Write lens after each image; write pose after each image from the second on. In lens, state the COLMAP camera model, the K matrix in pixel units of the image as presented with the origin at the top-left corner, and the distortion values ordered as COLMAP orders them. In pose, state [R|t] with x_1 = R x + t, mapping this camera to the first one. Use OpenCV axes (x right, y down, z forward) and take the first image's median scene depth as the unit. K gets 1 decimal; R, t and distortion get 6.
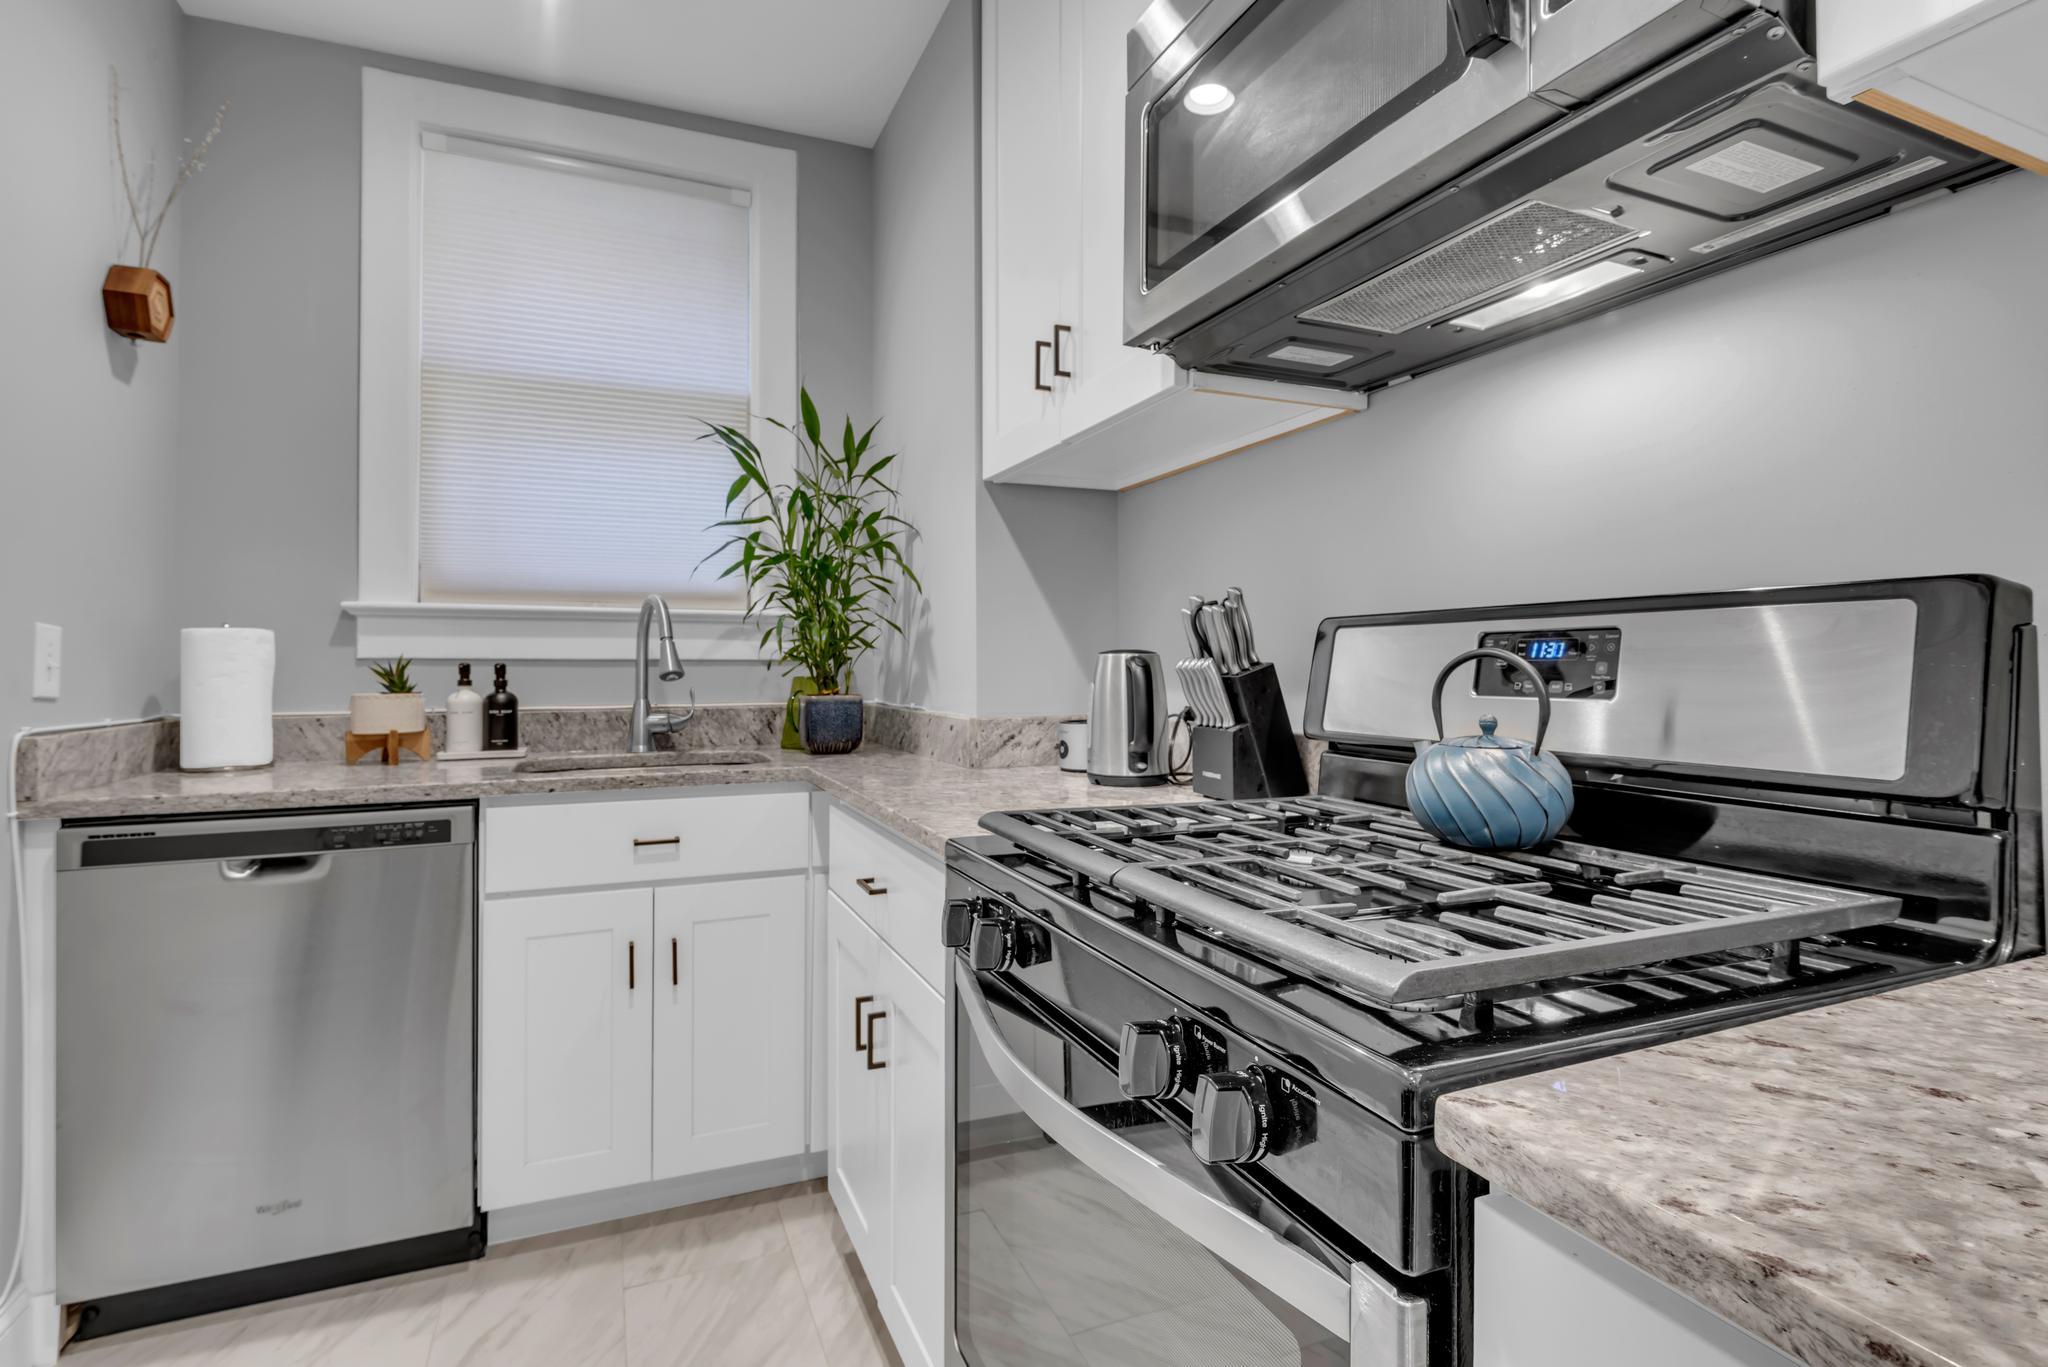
lens RADIAL K [[969.2, 0, 1001.5], [0, 969.2, 659.2], [0, 0, 1]] dist [0.012977, -0.009932]
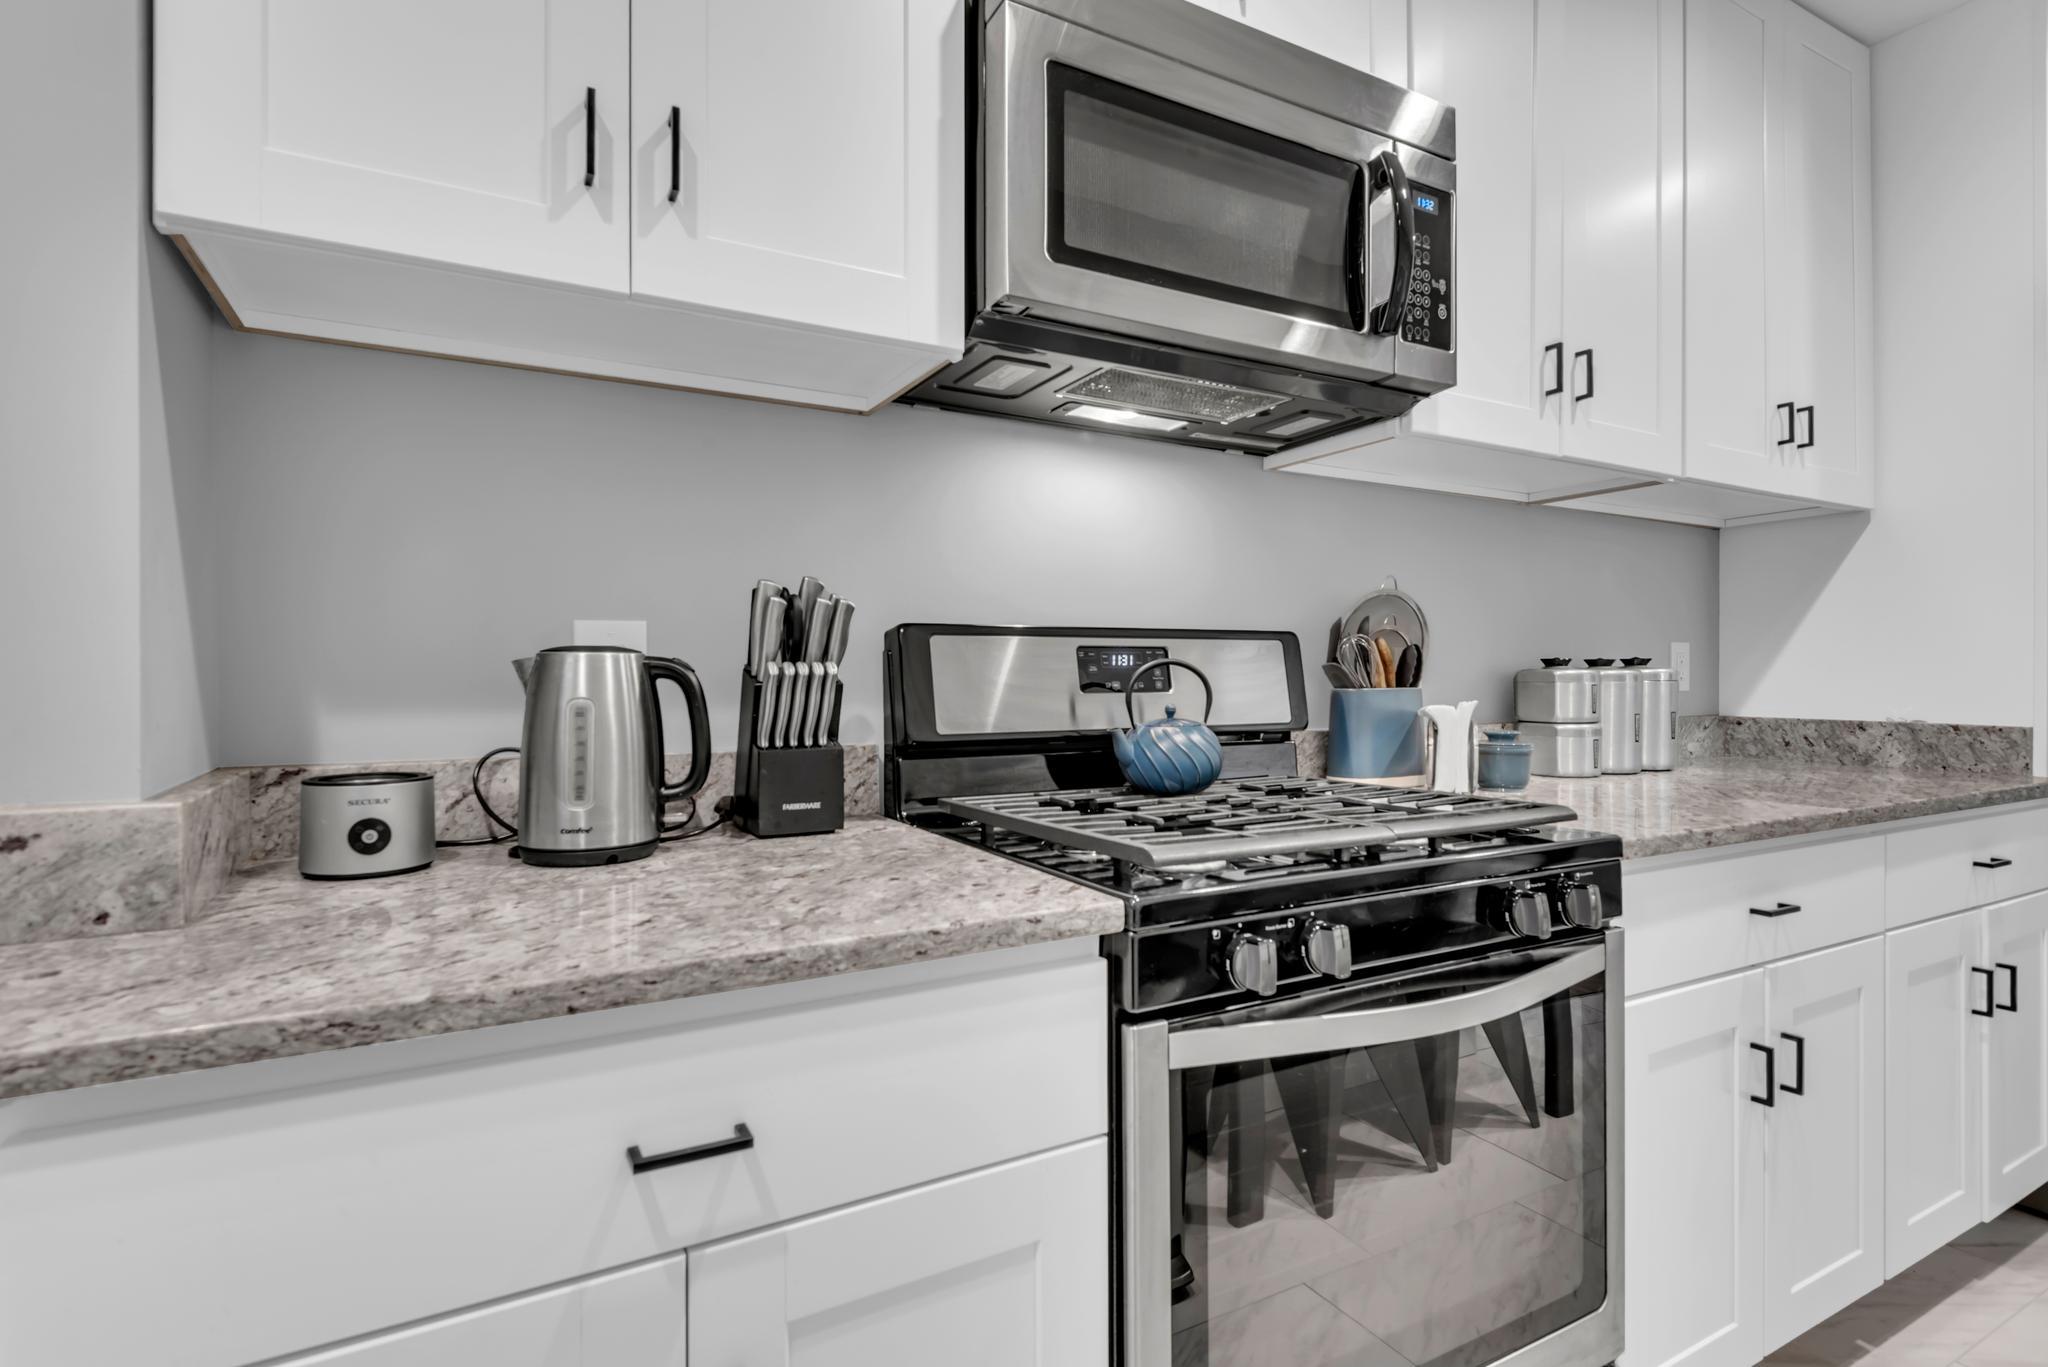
lens RADIAL K [[969.2, 0, 1023.5], [0, 969.2, 683.6], [0, 0, 1]] dist [0.012977, -0.009932]
pose [[-0.108250, 0.000329, 0.994124, -0.522035], [0.001829, 0.999998, -0.000132, 0.015213], [-0.994122, 0.001804, -0.108251, 0.782535]]
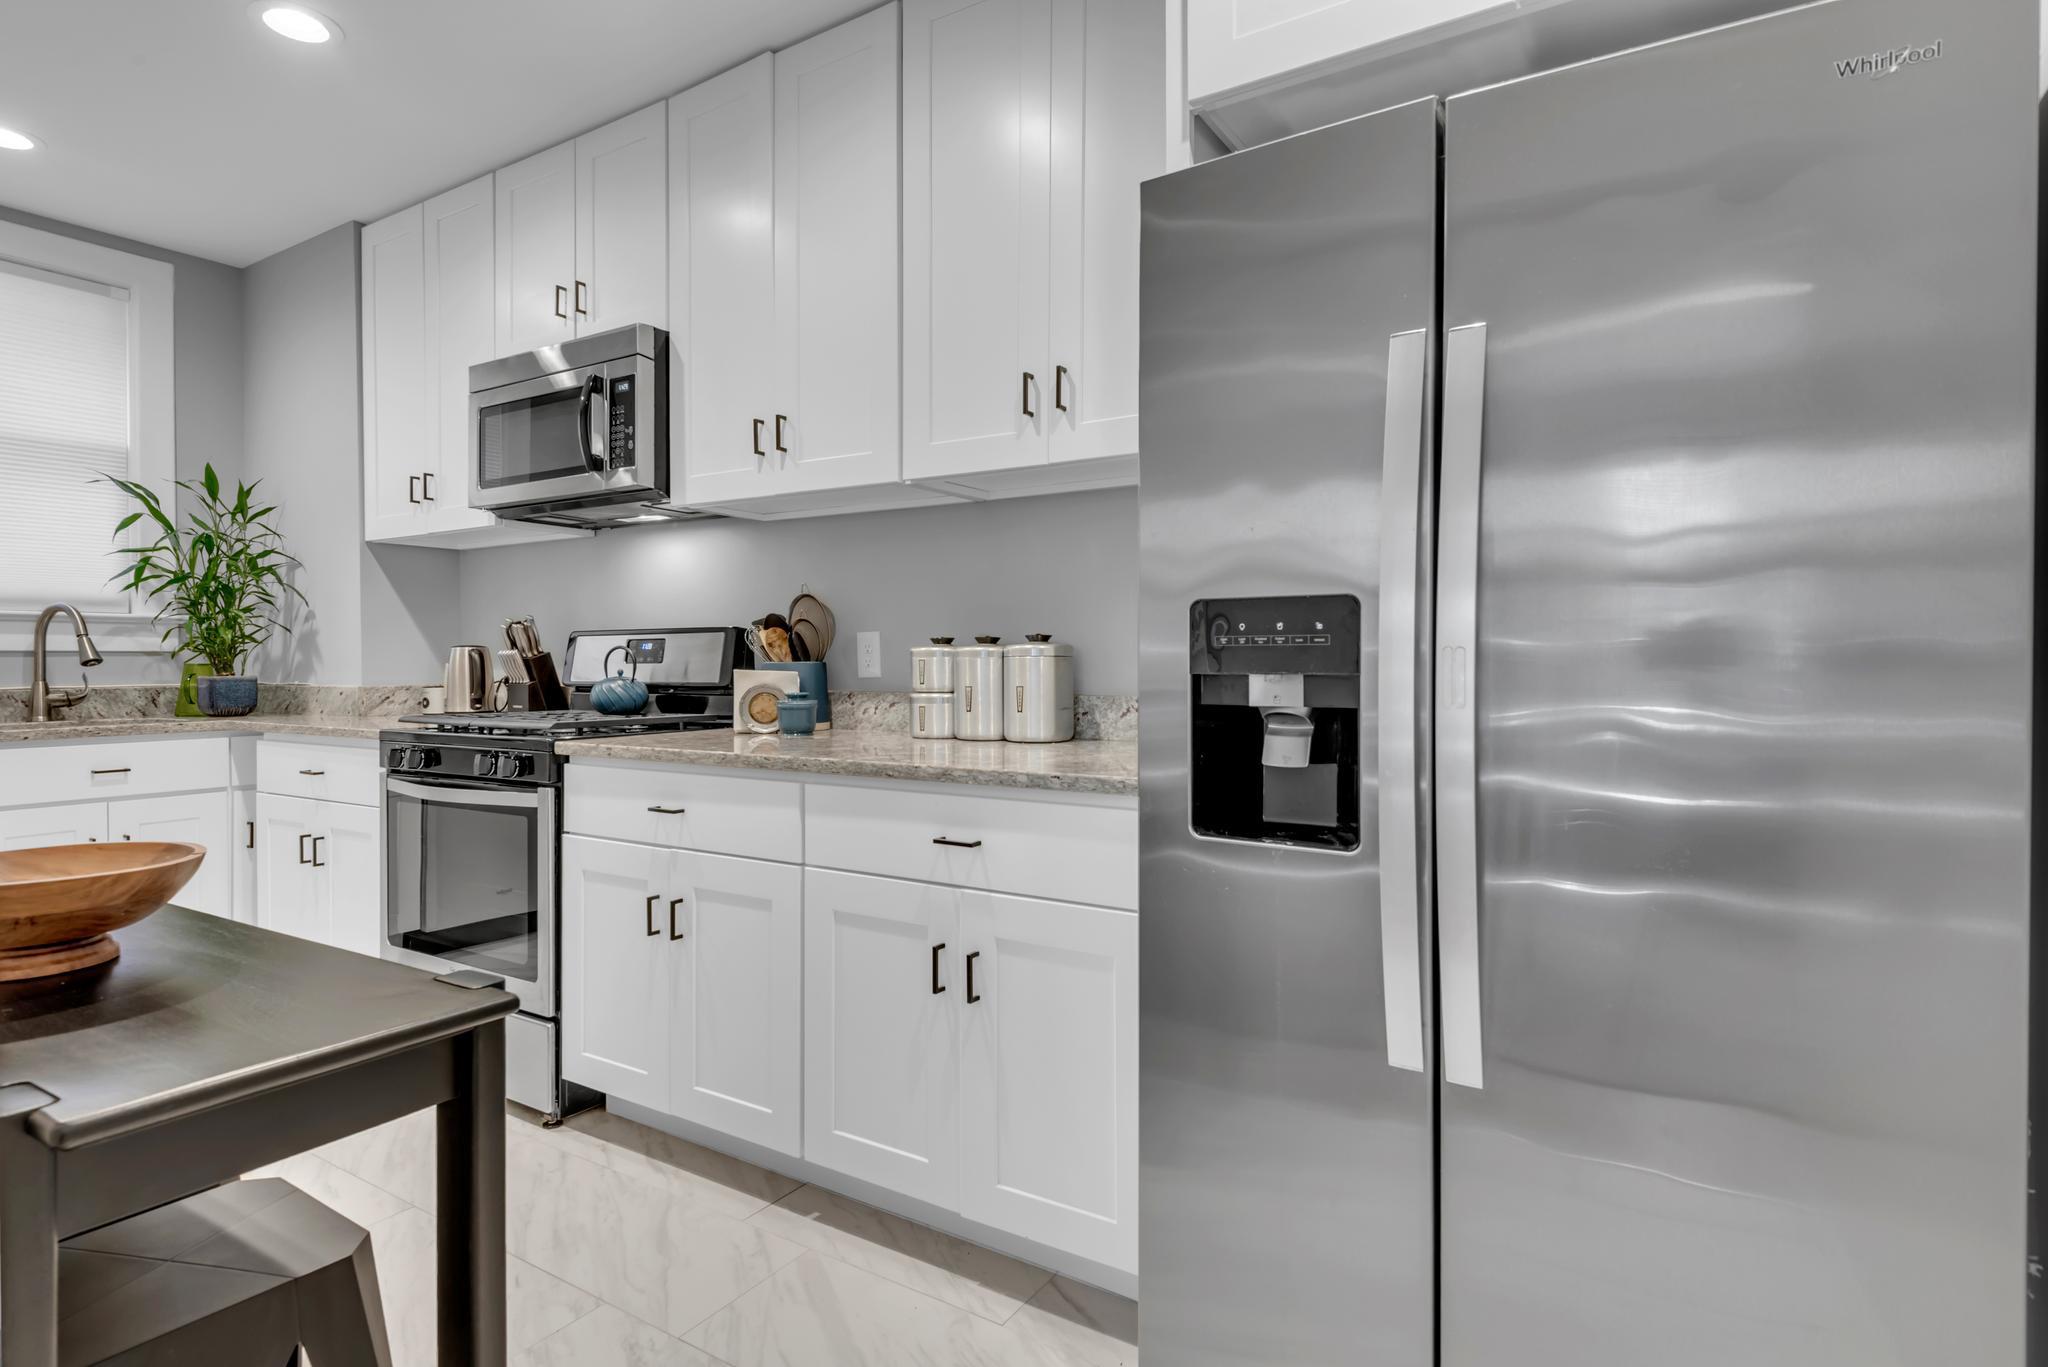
lens RADIAL K [[1003.7, 0, 1056.8], [0, 1003.7, 666.8], [0, 0, 1]] dist [0.000489, -0.002499]
pose [[0.781732, -0.007293, 0.623572, -0.182204], [0.001387, 0.999949, 0.009956, 0.013463], [-0.623613, -0.006918, 0.781703, -1.163627]]
